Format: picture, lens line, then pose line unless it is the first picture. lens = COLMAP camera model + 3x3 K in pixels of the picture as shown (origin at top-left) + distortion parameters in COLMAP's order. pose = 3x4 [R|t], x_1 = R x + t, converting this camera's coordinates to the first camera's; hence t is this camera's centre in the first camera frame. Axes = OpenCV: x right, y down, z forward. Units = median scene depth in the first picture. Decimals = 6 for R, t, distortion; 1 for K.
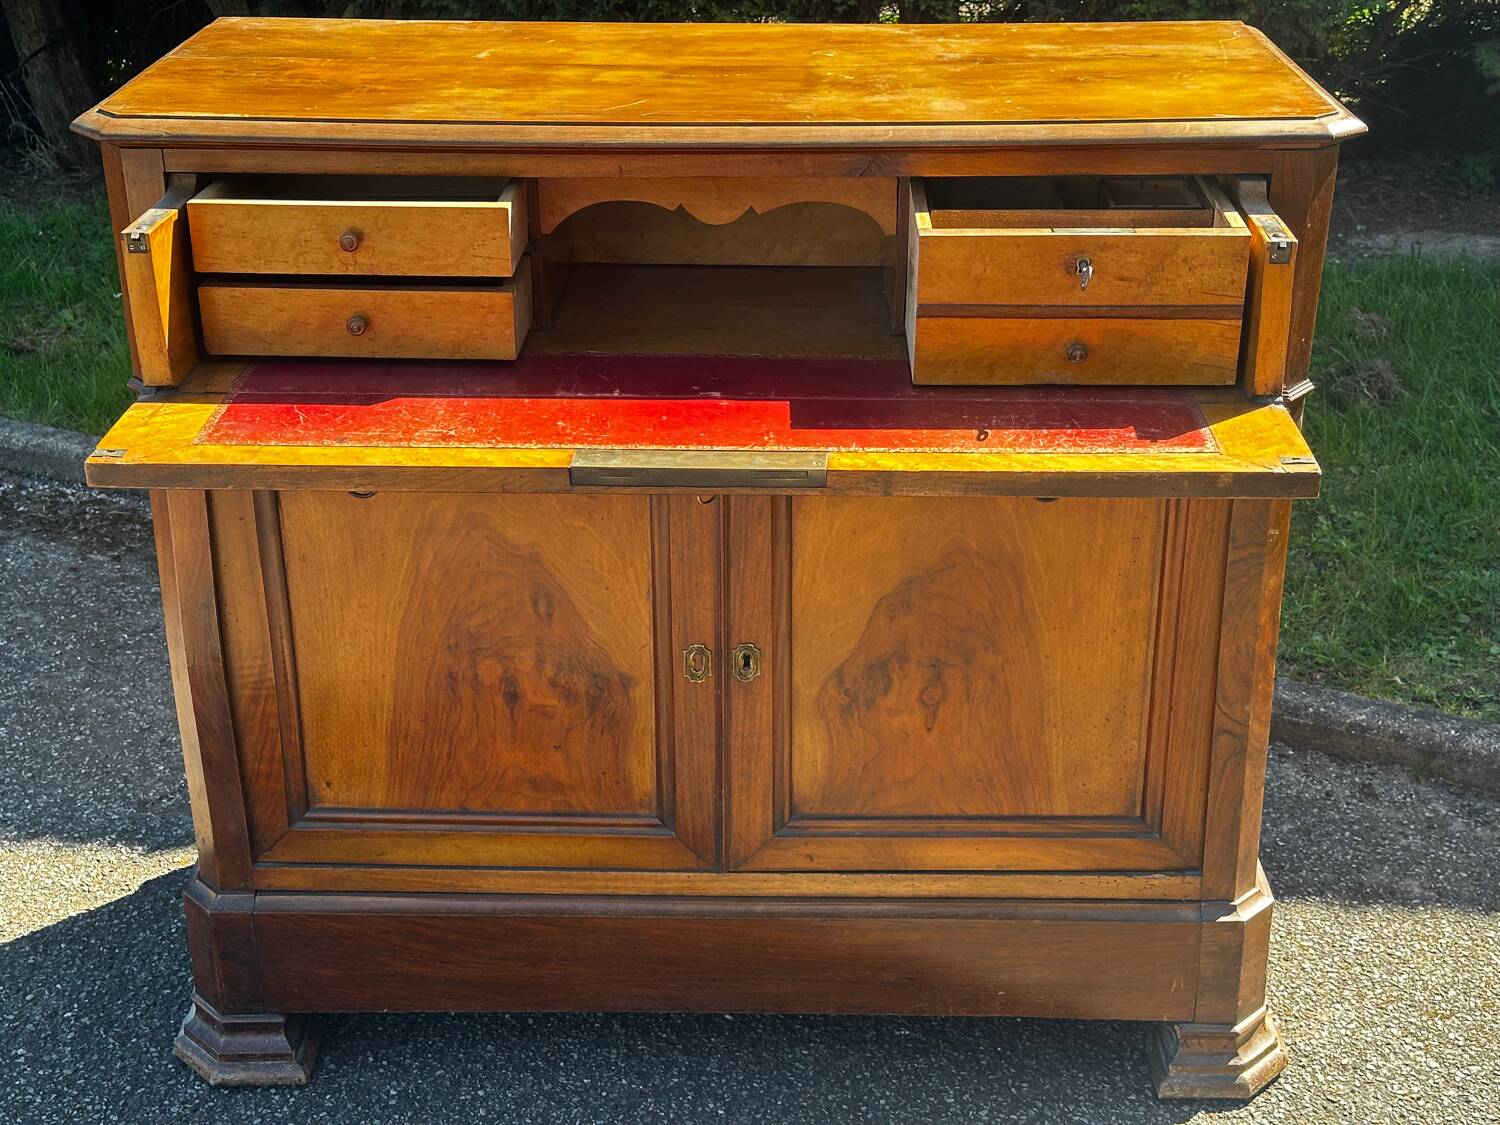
lens RADIAL K [[2091.4, 0, 750.0], [0, 2091.4, 564.8], [0, 0, 1]] dist [0.178309, -0.369615]
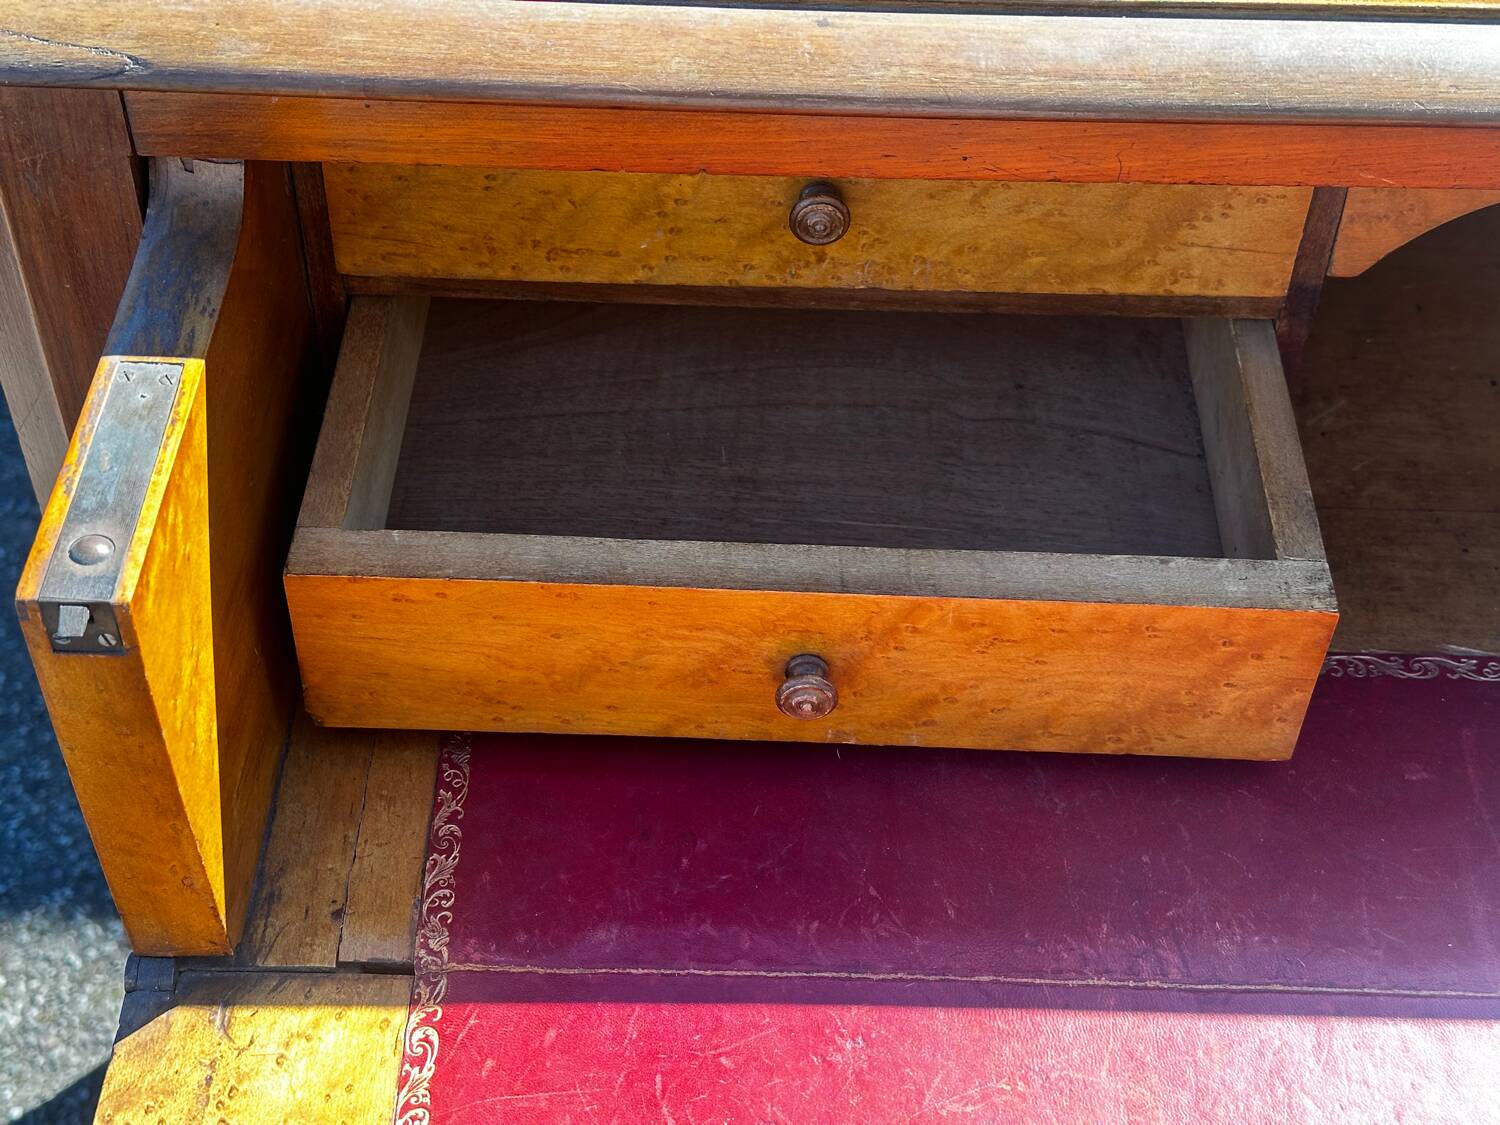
lens RADIAL K [[2125.6, 0, 743.1], [0, 2125.6, 549.1], [0, 0, 1]] dist [0.204877, -0.555985]
pose [[0.999332, 0.005723, 0.036101, -0.177471], [-0.018473, 0.931321, 0.363730, -0.210110], [-0.031540, -0.364154, 0.930804, 0.616258]]
